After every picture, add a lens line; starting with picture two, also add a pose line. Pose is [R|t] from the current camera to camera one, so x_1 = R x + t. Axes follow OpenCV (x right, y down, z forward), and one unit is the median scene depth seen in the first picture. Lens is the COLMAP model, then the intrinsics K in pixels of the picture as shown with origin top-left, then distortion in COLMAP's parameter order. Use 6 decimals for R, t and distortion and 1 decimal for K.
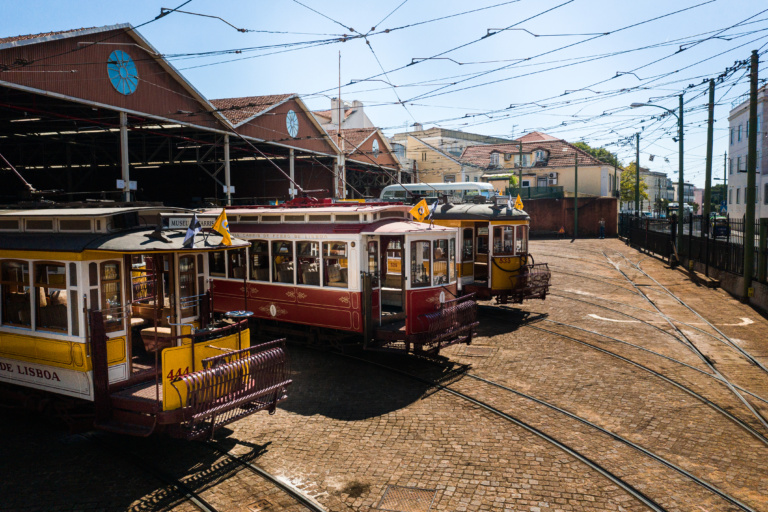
lens RADIAL K [[605.1, 0, 384.0], [0, 605.1, 256.0], [0, 0, 1]] dist [-0.001211, -0.001332]
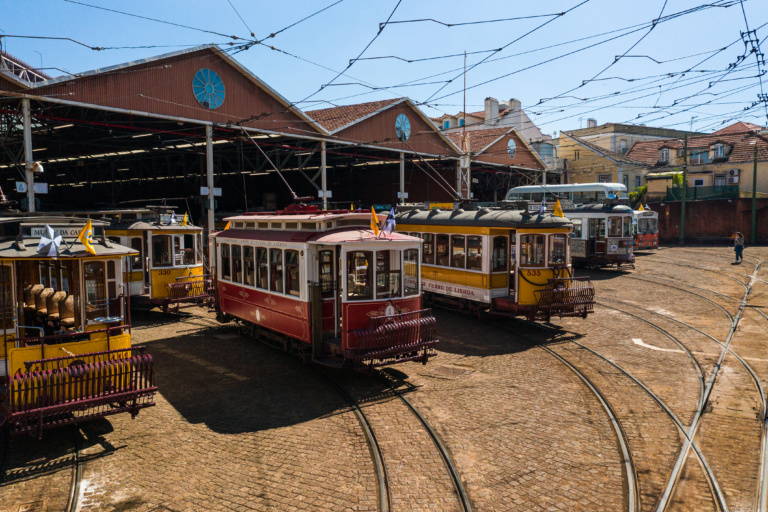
lens RADIAL K [[605.1, 0, 384.0], [0, 605.1, 256.0], [0, 0, 1]] dist [-0.001211, -0.001332]
pose [[0.949915, 0.023122, -0.311651, 0.312074], [-0.023637, 0.999718, 0.002125, -0.016122], [0.311612, 0.005348, 0.950194, 0.089605]]
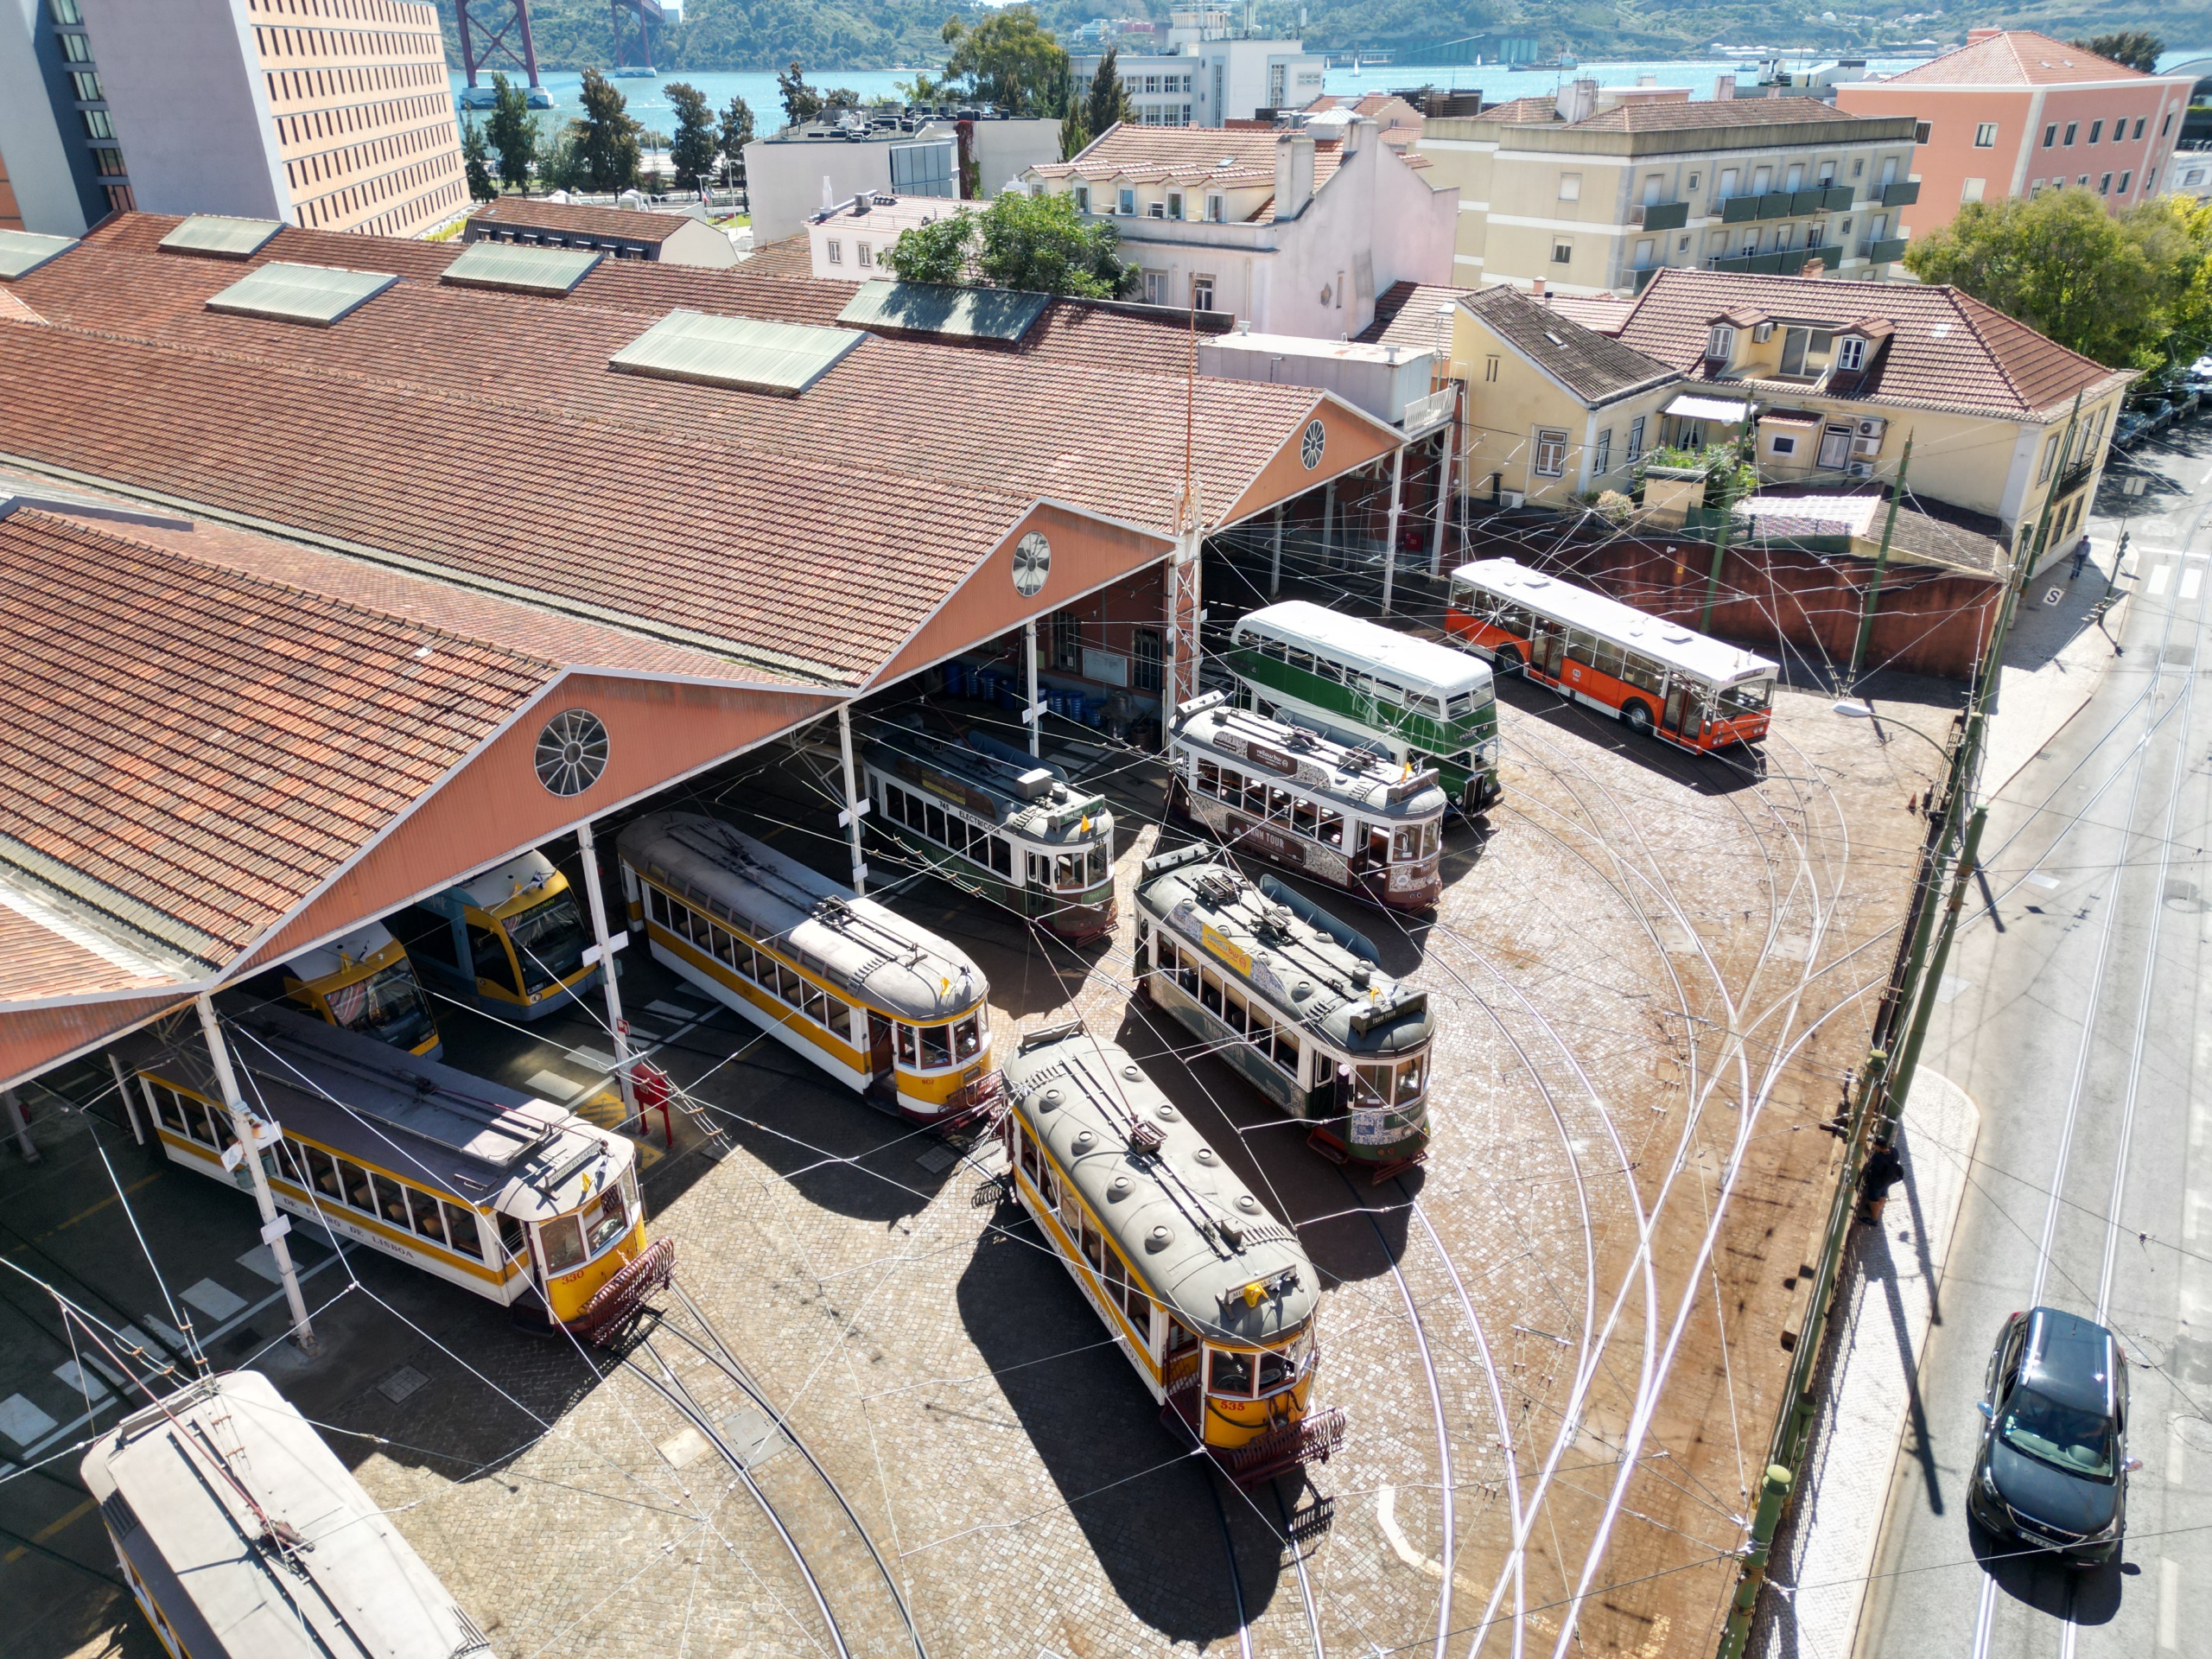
lens RADIAL K [[1546.4, 0, 1106.0], [0, 1546.4, 829.5], [0, 0, 1]] dist [0.004110, -0.000608]
pose [[0.959927, 0.122092, -0.252257, 0.446962], [-0.014377, 0.920382, 0.390755, -1.084816], [0.279881, -0.371470, 0.885255, -0.015152]]
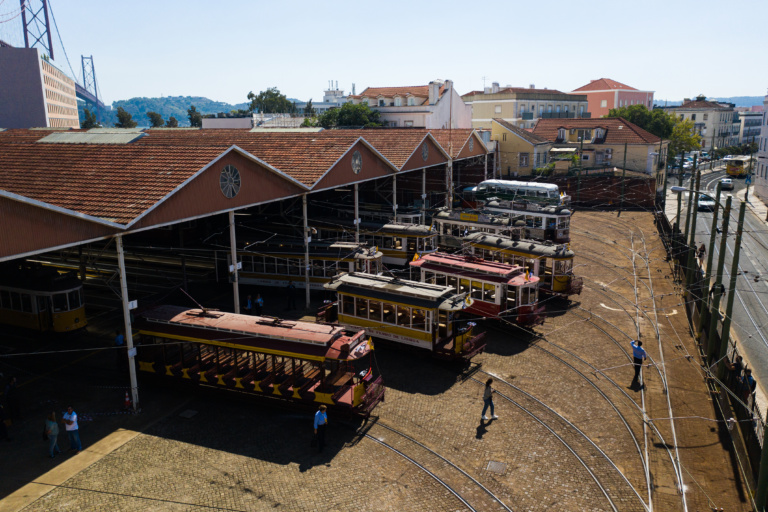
lens RADIAL K [[605.1, 0, 384.0], [0, 605.1, 256.0], [0, 0, 1]] dist [-0.001211, -0.001332]
pose [[0.995129, 0.021073, -0.096303, -0.233751], [-0.006356, 0.988568, 0.150639, -0.431068], [0.098377, -0.149293, 0.983887, -1.251886]]
